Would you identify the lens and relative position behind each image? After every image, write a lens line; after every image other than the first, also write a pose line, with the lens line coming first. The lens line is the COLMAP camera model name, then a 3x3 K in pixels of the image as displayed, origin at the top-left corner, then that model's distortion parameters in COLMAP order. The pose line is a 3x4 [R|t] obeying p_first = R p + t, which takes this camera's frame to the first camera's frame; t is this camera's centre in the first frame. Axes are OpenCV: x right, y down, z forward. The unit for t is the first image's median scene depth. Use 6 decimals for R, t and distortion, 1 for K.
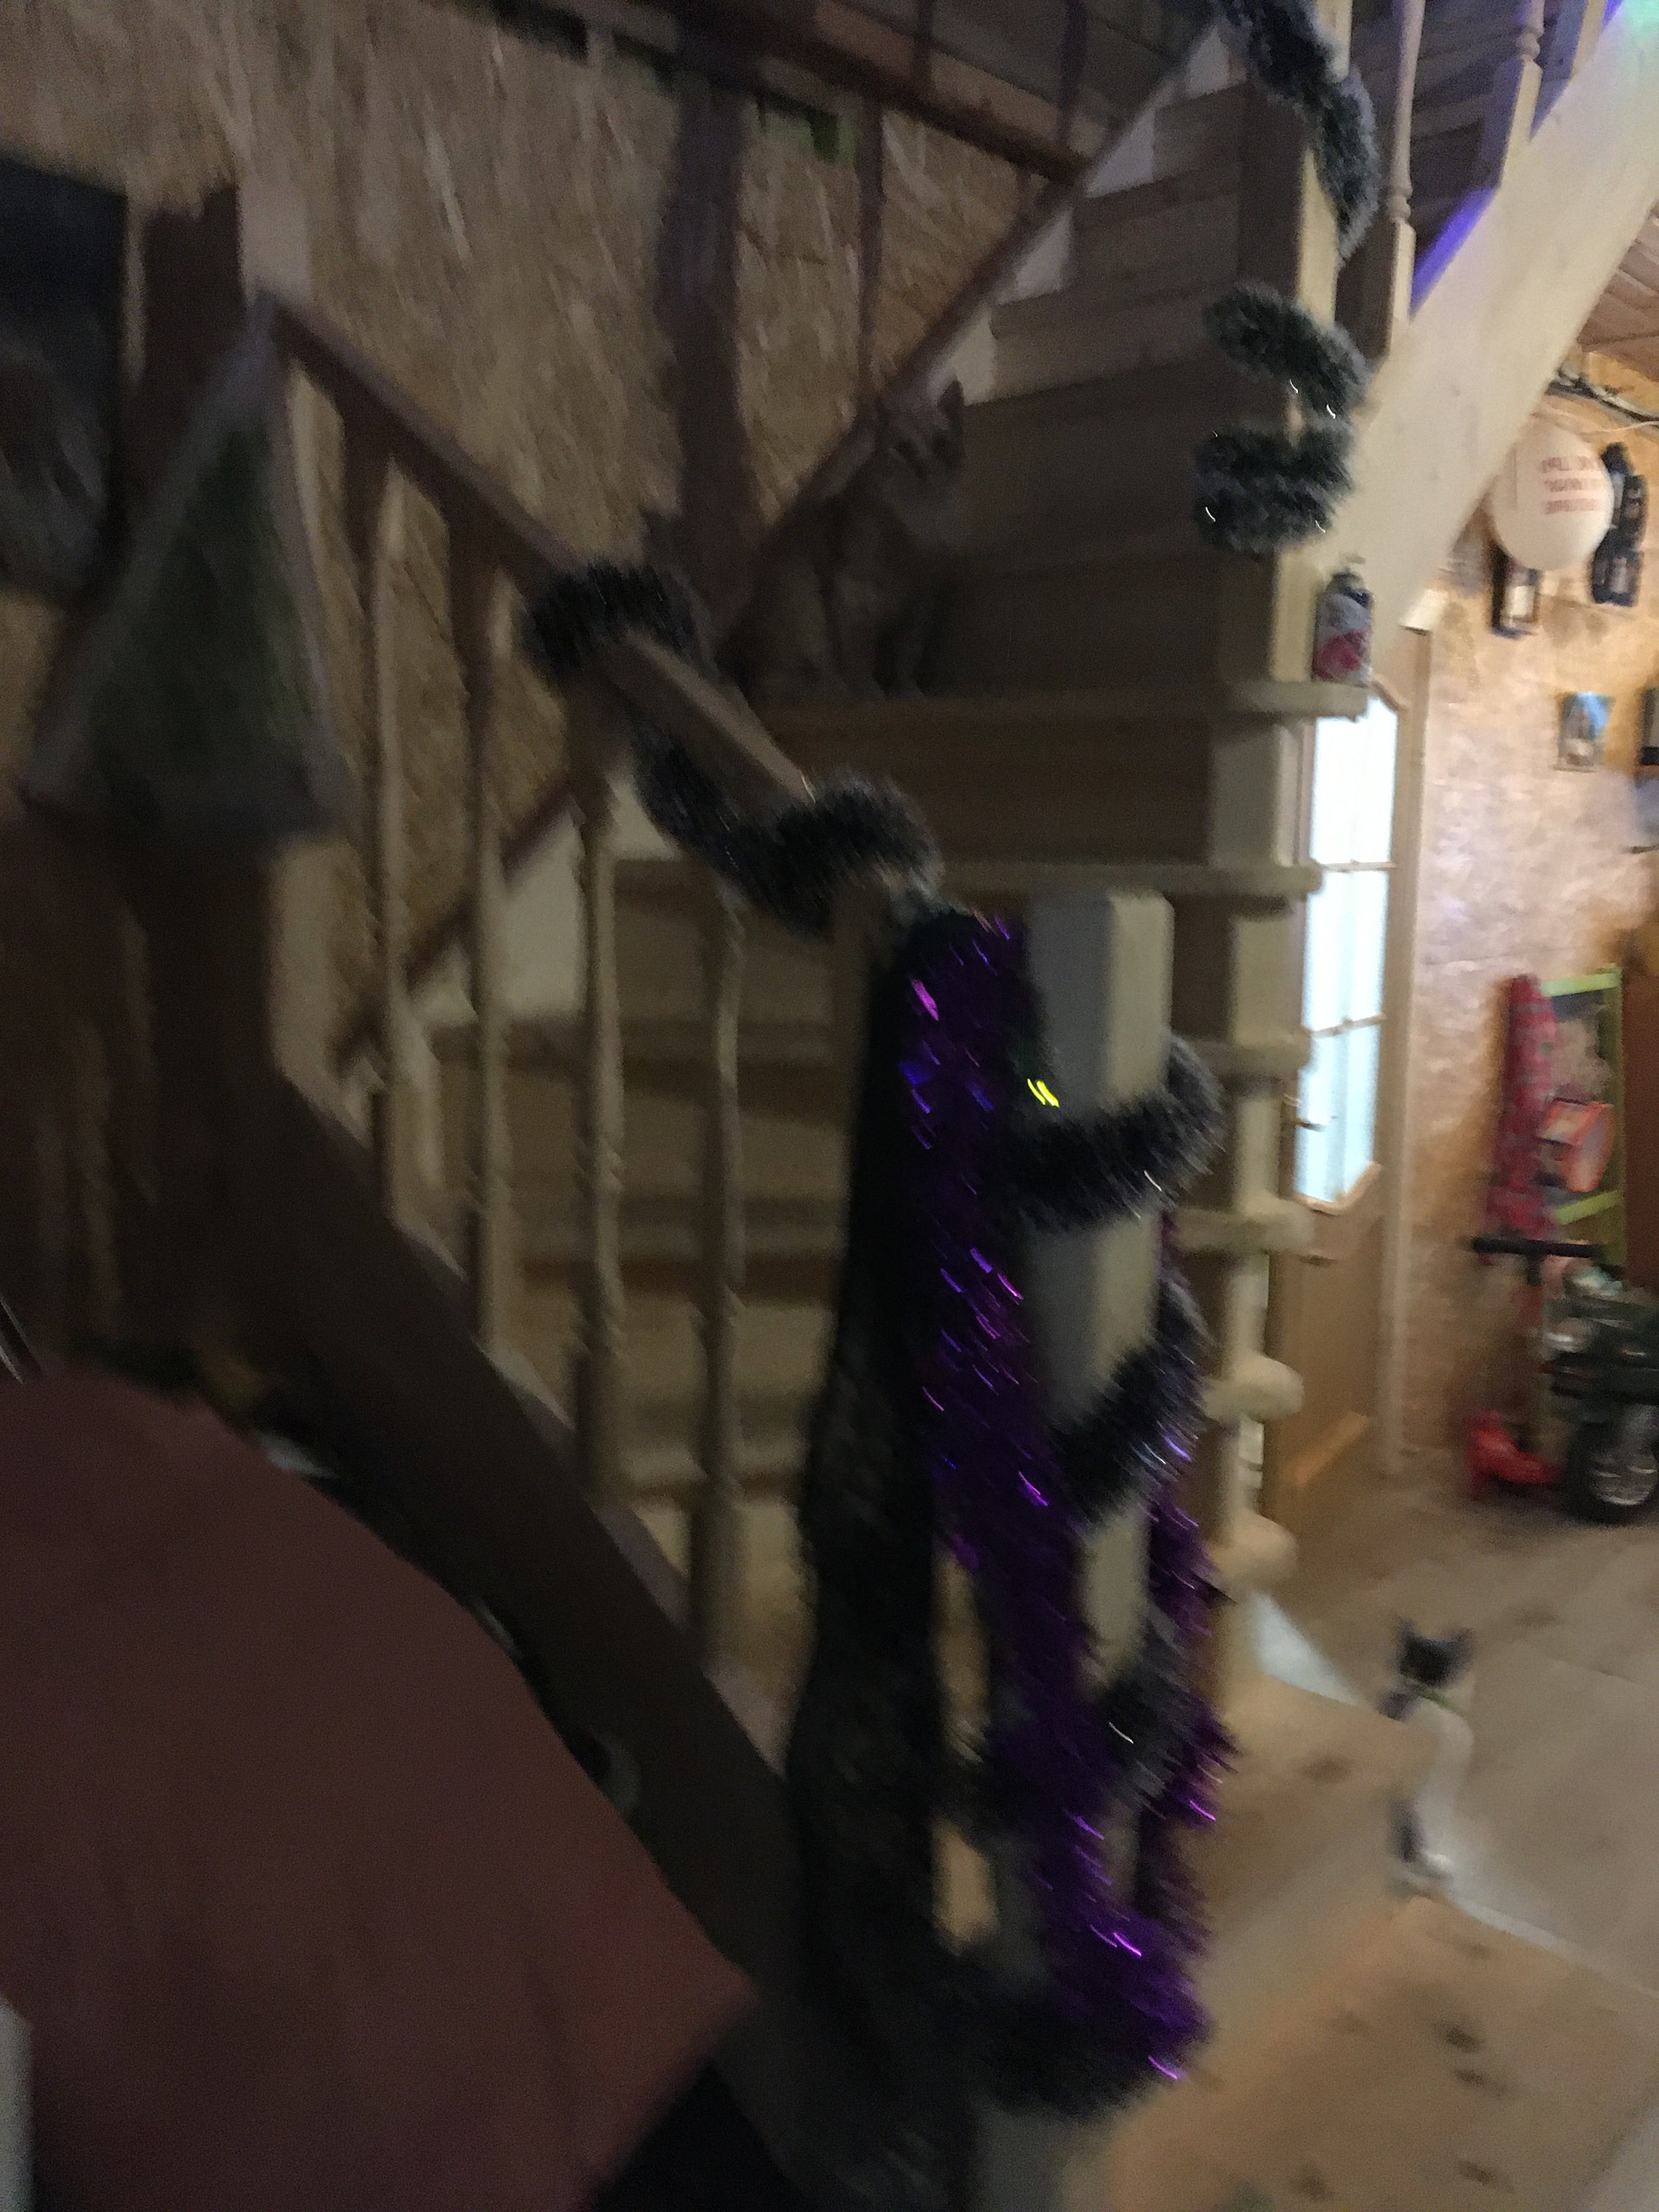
lens RADIAL K [[1814.5, 0, 829.5], [0, 1814.5, 1106.0], [0, 0, 1]] dist [0.116285, -0.162146]
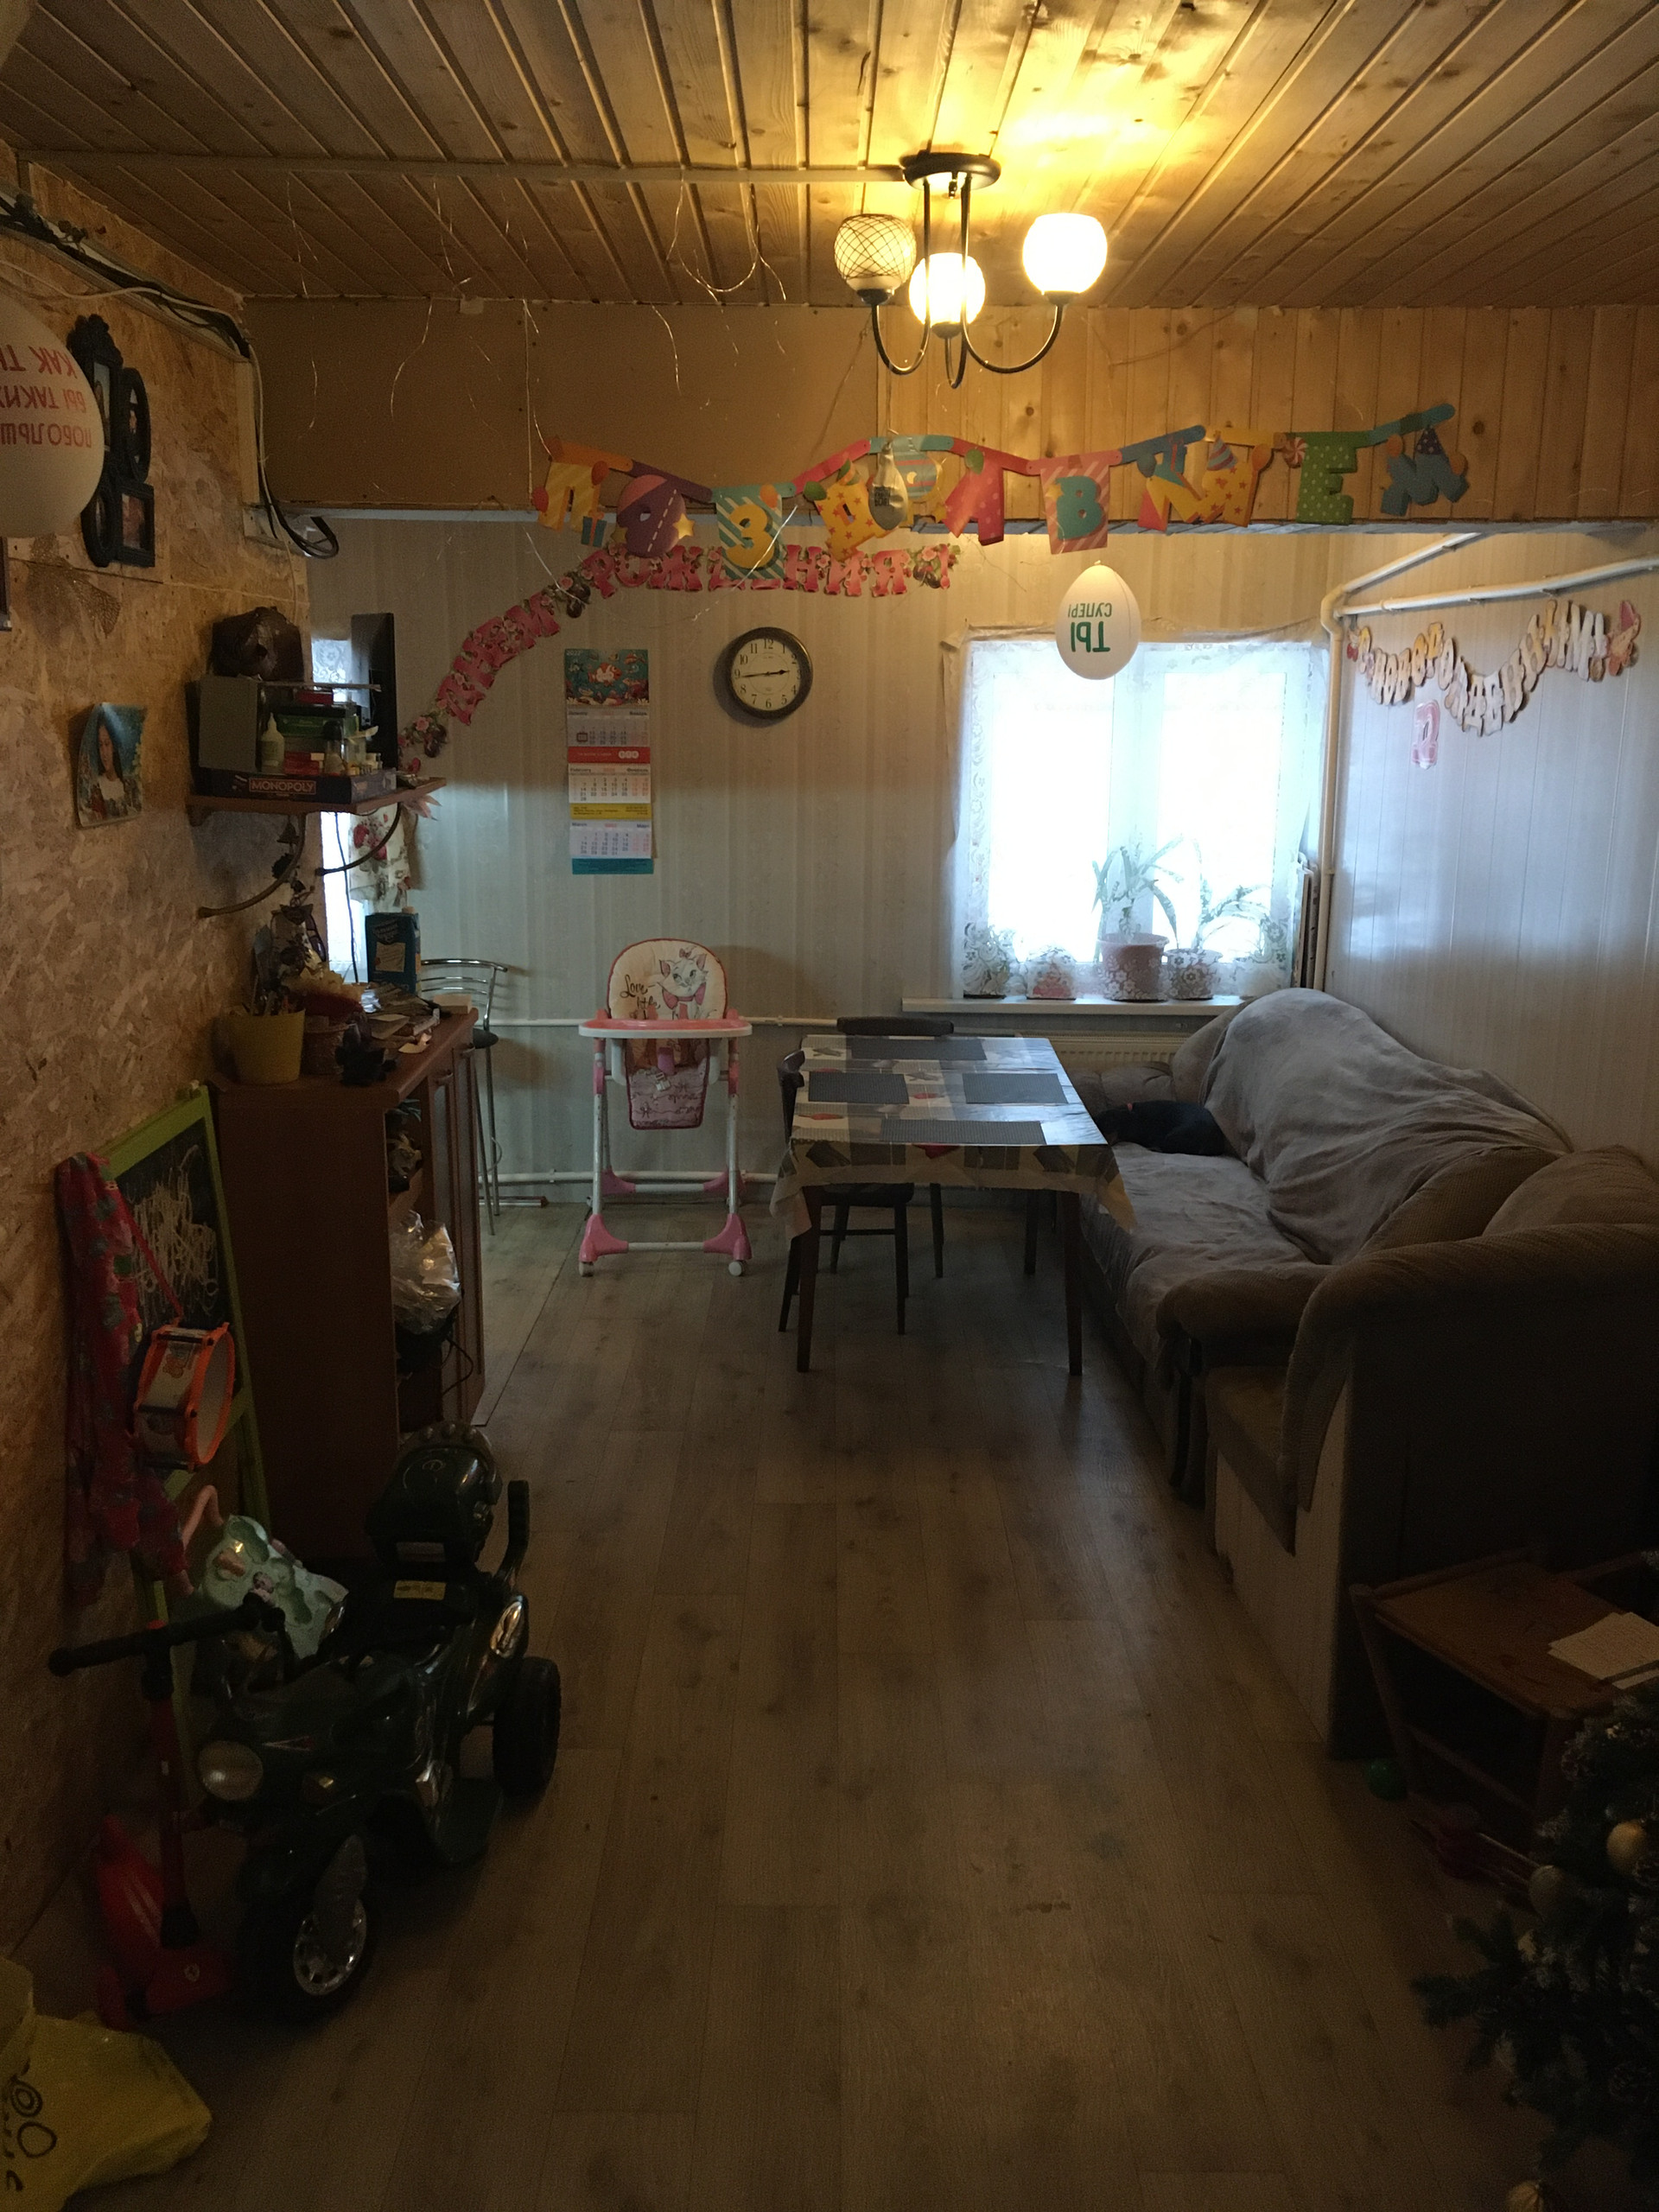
lens RADIAL K [[1814.5, 0, 829.5], [0, 1814.5, 1106.0], [0, 0, 1]] dist [0.116285, -0.162146]
pose [[0.730955, -0.146875, 0.666432, 0.141208], [0.093481, 0.988909, 0.115415, -0.135743], [-0.675992, -0.022064, 0.736578, 0.342812]]
